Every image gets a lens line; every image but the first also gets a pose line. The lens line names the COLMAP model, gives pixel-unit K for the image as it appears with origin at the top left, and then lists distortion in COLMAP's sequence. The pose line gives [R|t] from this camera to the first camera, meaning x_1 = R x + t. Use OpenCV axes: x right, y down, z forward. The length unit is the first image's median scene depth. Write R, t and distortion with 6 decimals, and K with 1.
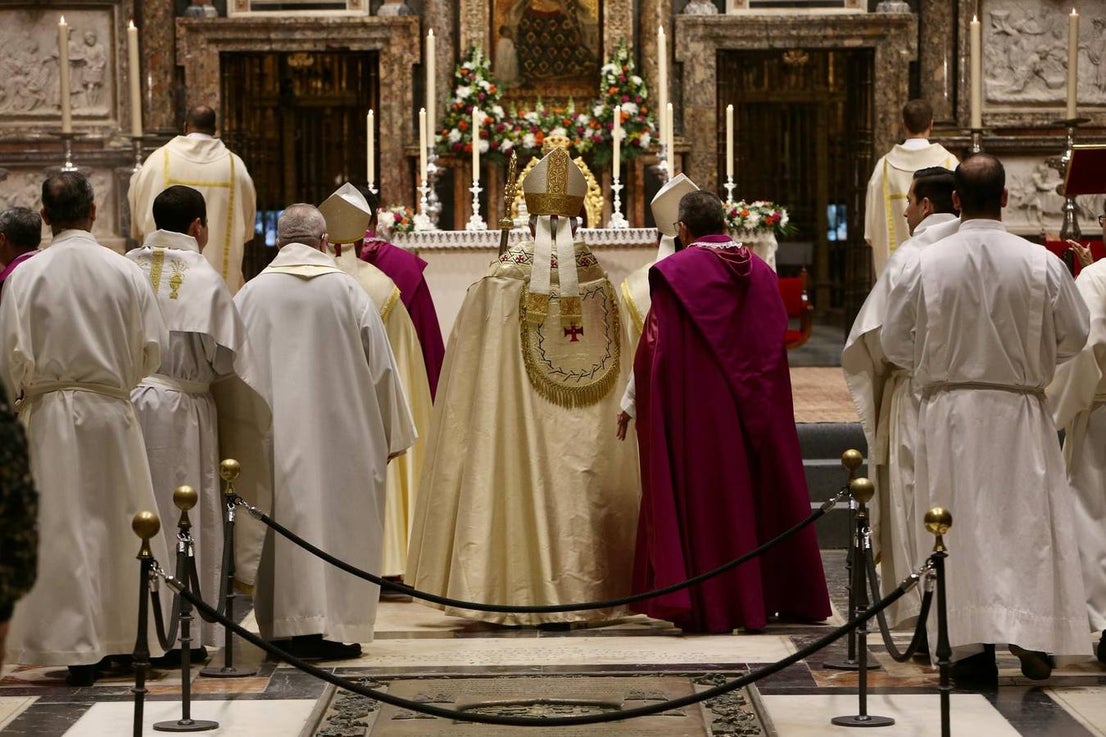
lens RADIAL K [[3563.9, 0, 553.0], [0, 3563.9, 368.5], [0, 0, 1]] dist [0.141078, 1.784883]
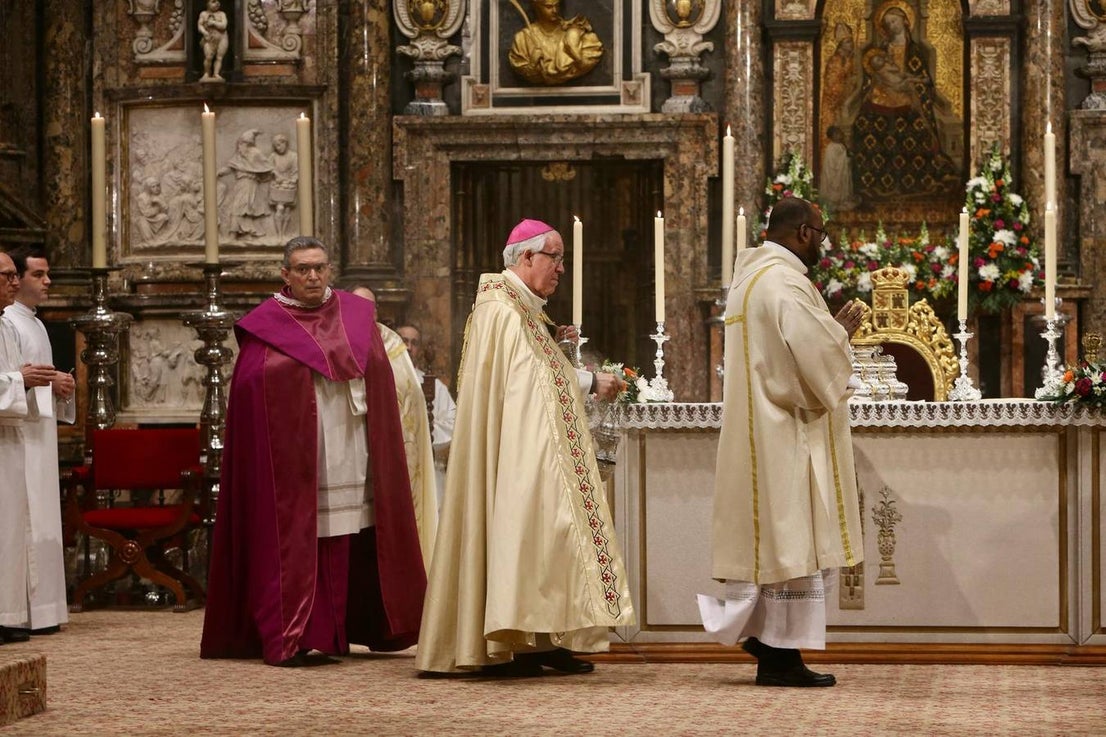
lens RADIAL K [[3451.4, 0, 553.0], [0, 3451.4, 368.5], [0, 0, 1]] dist [0.049817, 1.254893]
pose [[0.992736, 0.008141, -0.120034, 0.014732], [-0.014066, 0.998719, -0.048597, -0.010859], [0.119485, 0.049933, 0.991580, 0.291528]]
